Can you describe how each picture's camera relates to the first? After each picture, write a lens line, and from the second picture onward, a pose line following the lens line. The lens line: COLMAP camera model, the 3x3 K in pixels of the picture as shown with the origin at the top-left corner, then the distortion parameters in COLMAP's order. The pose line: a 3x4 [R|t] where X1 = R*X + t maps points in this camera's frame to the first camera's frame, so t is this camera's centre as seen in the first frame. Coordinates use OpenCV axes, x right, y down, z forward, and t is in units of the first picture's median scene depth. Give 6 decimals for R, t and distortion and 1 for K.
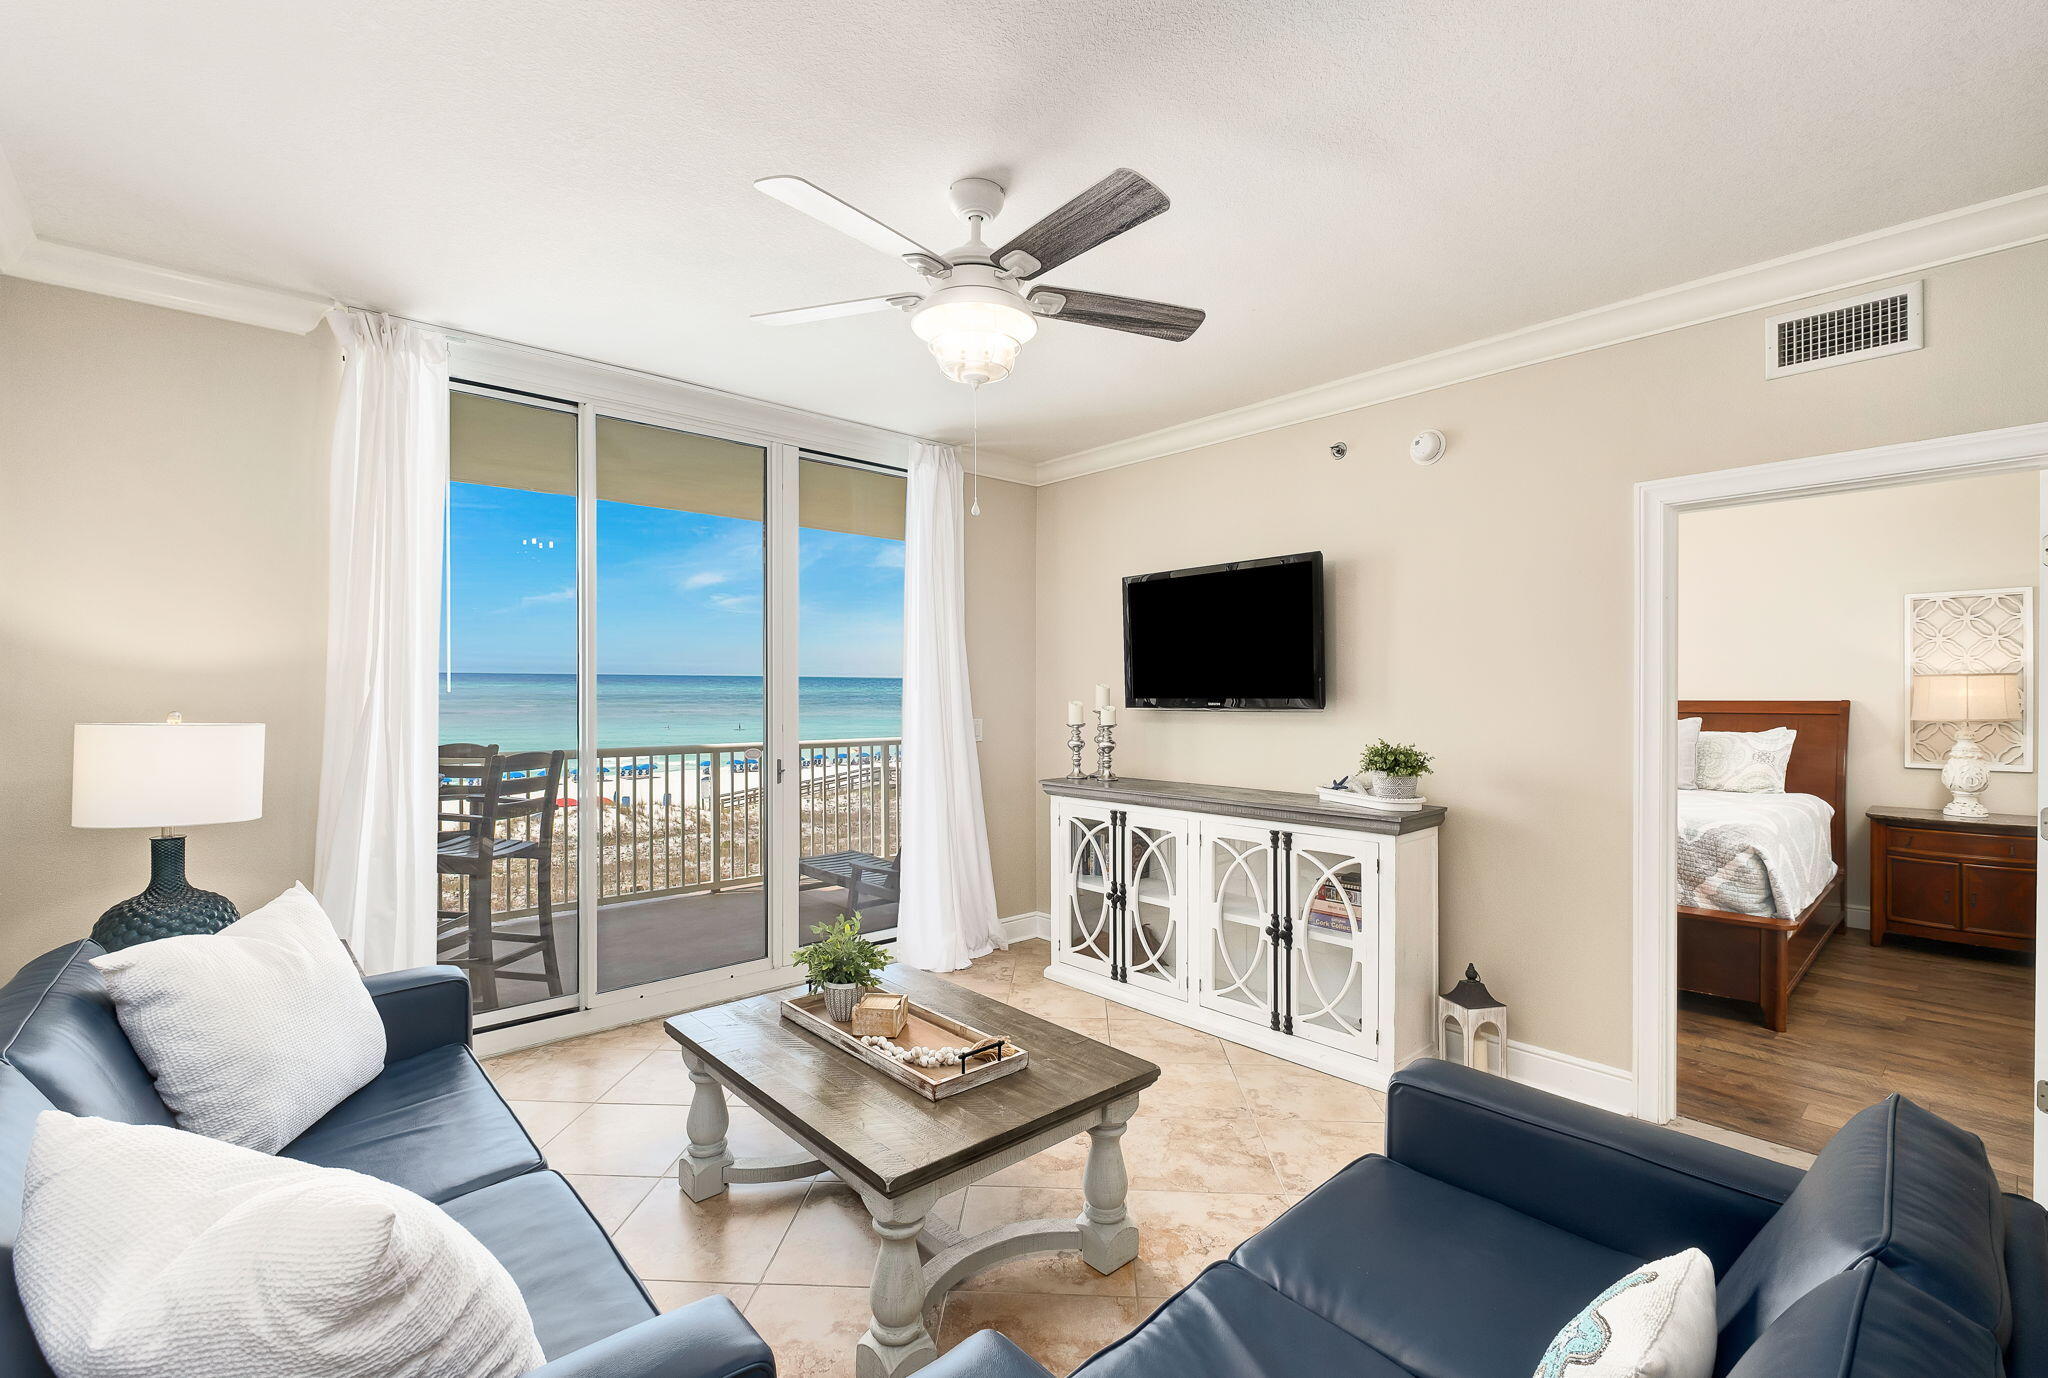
lens RADIAL K [[891.0, 0, 1021.3], [0, 891.0, 693.9], [0, 0, 1]] dist [0.017439, -0.014592]
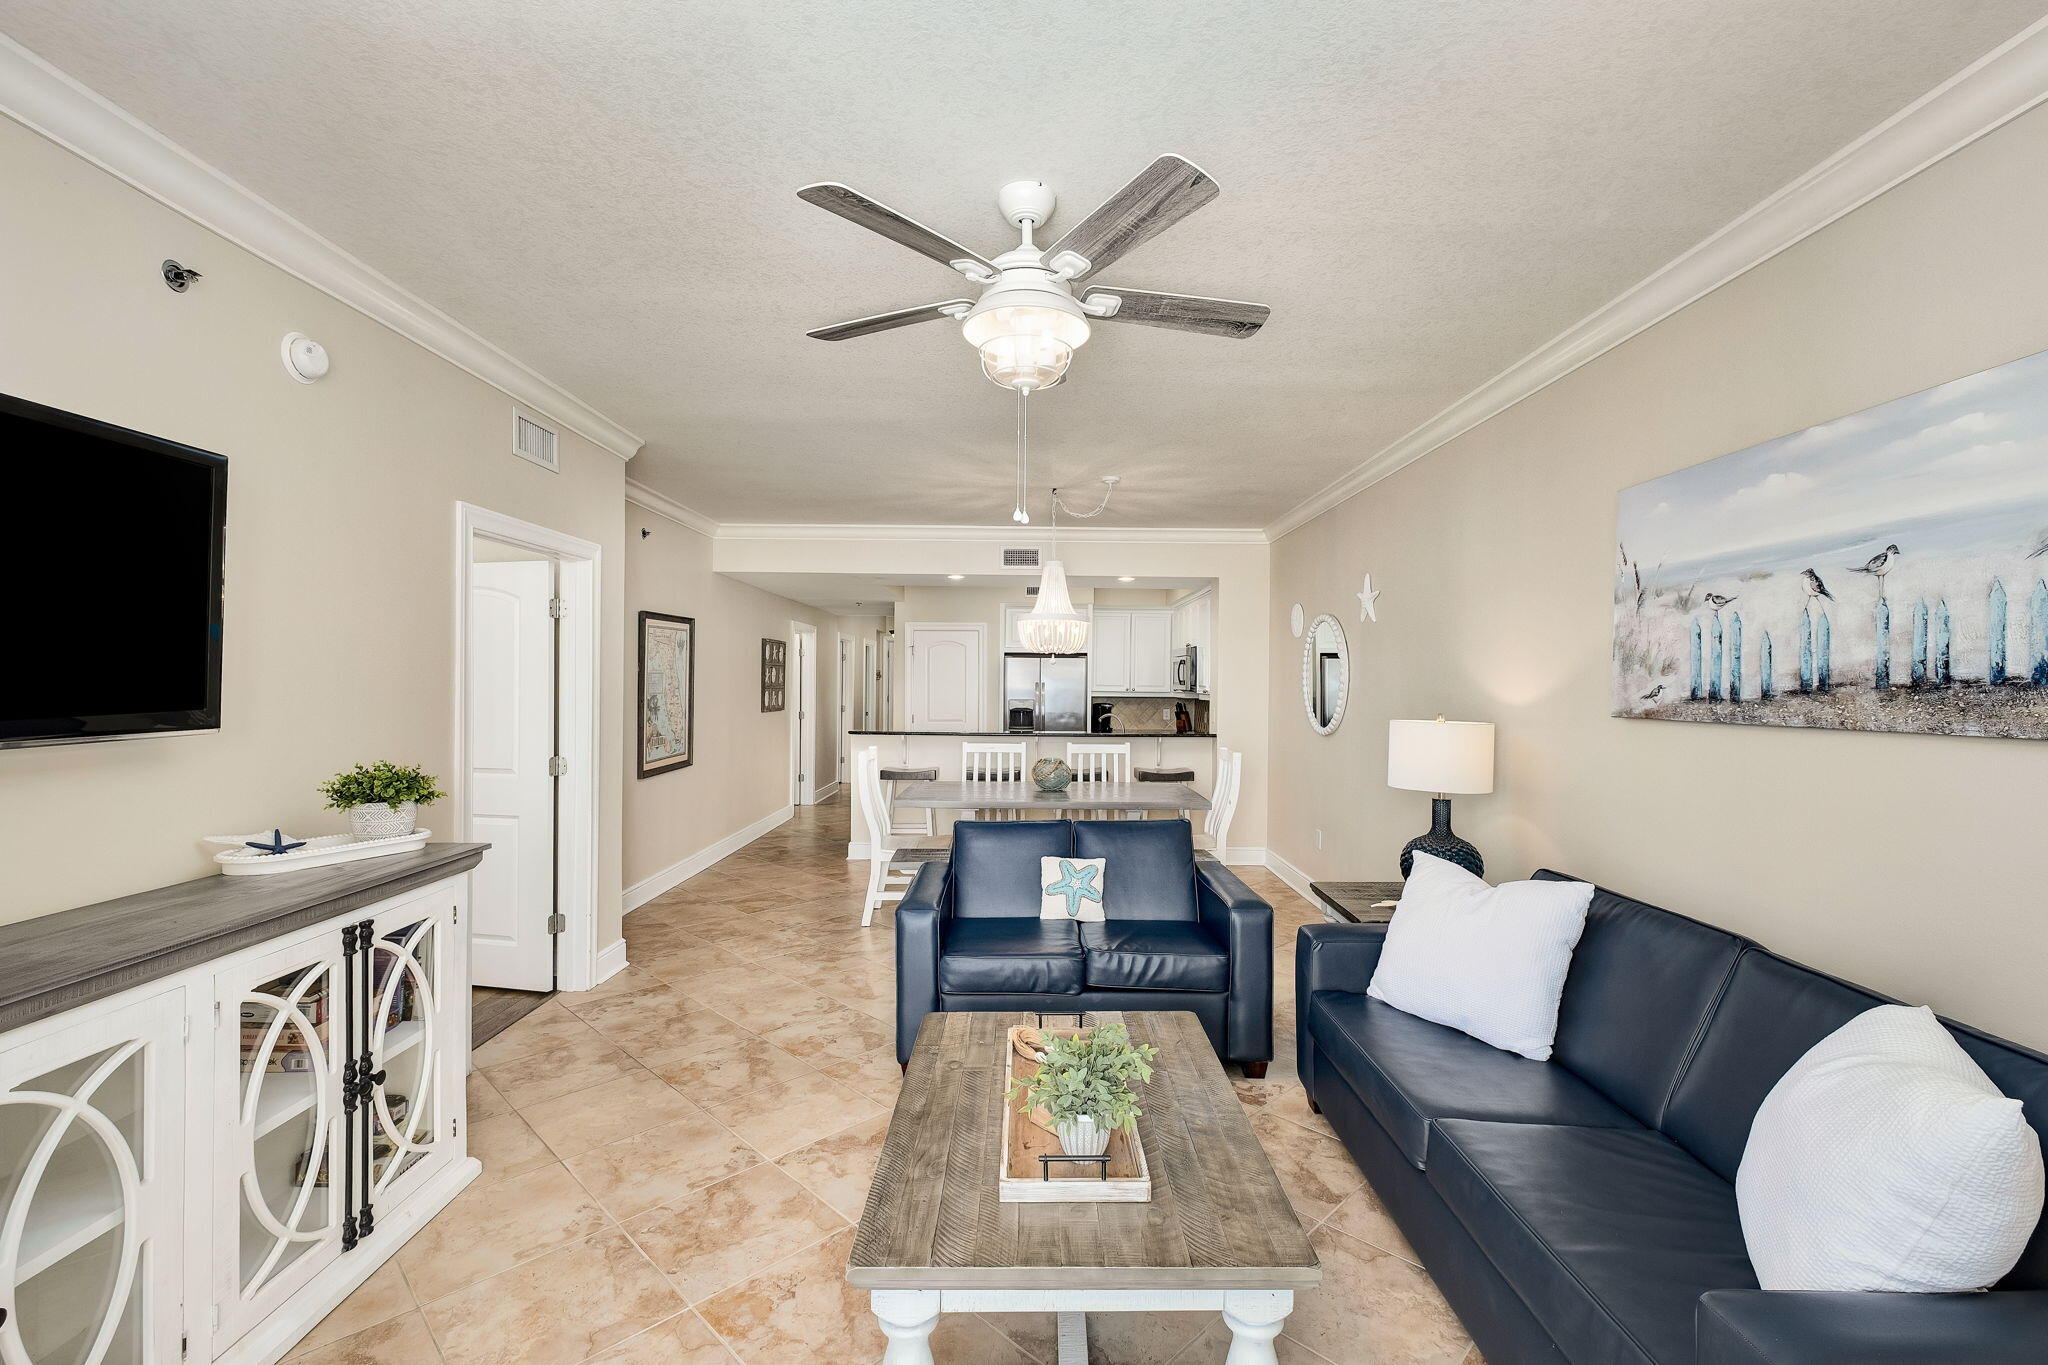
lens RADIAL K [[890.0, 0, 1038.0], [0, 890.0, 688.4], [0, 0, 1]] dist [0.000739, -0.007145]
pose [[-0.753545, -0.010712, 0.657309, -0.461179], [-0.007550, 0.999942, 0.007640, -0.018047], [-0.657353, 0.000795, -0.753583, 1.126188]]
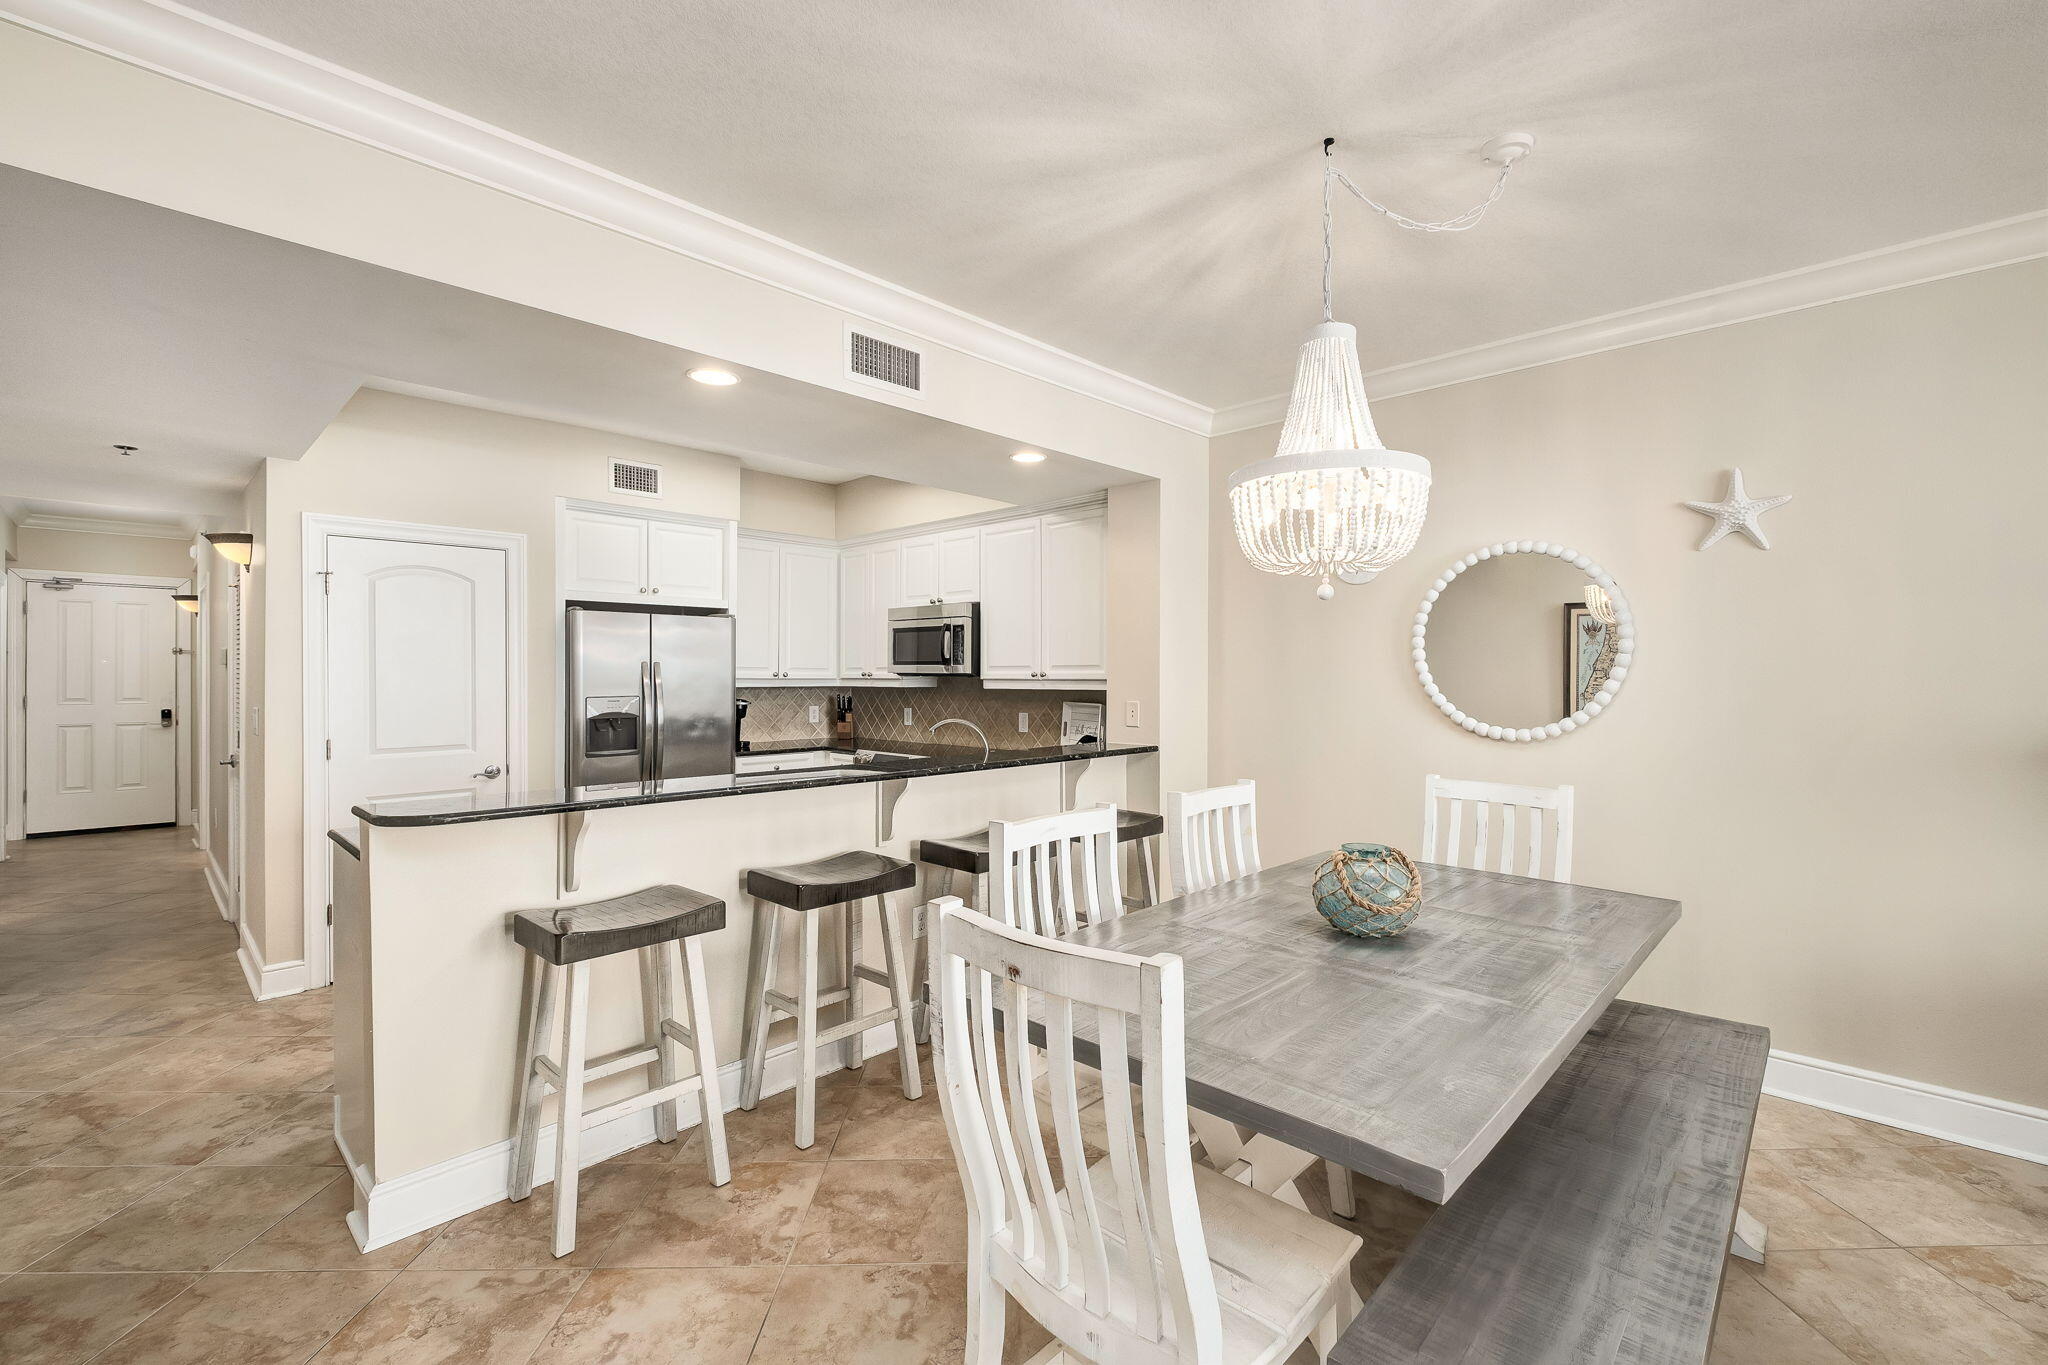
lens RADIAL K [[878.0, 0, 1034.0], [0, 878.0, 670.7], [0, 0, 1]] dist [-0.000689, -0.000996]
pose [[-0.997177, -0.002283, -0.075058, 0.799470], [-0.001914, 0.999986, -0.004994, 0.004252], [0.075068, -0.004836, -0.997167, 0.501260]]
